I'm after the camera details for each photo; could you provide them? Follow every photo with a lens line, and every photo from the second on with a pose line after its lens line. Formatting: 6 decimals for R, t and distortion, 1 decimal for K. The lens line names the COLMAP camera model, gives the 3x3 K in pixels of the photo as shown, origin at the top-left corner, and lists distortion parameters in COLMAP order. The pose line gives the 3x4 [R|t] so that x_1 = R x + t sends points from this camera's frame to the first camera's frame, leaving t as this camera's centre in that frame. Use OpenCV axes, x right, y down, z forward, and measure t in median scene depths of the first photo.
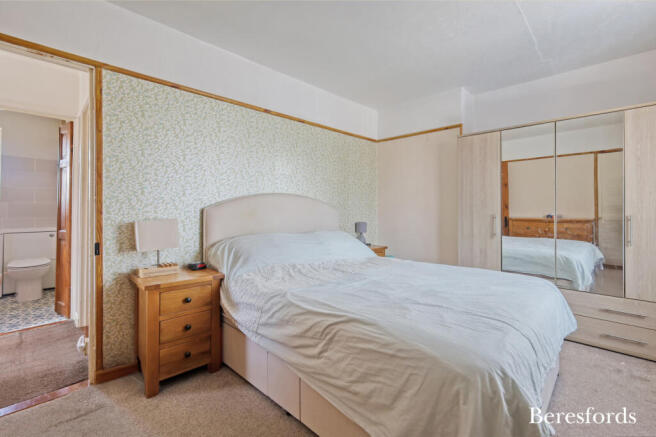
lens RADIAL K [[293.2, 0, 328.0], [0, 293.2, 218.5], [0, 0, 1]] dist [-0.000522, 0.000008]
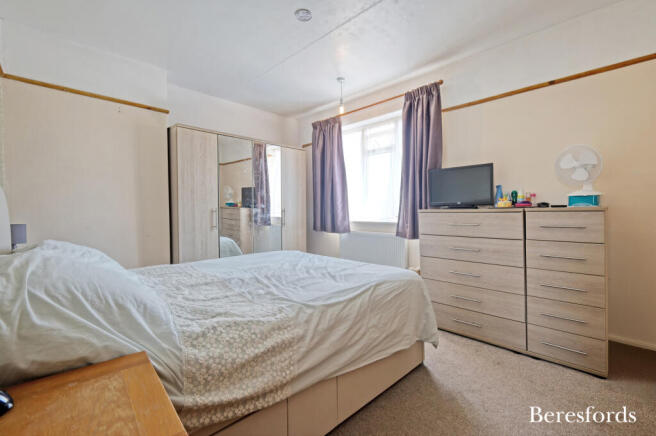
lens RADIAL K [[293.2, 0, 328.0], [0, 293.2, 218.0], [0, 0, 1]] dist [-0.000522, 0.000008]
pose [[0.004590, -0.021913, 0.999749, -1.063956], [0.022458, 0.999510, 0.021805, 0.012558], [-0.999737, 0.022352, 0.005080, 1.062571]]
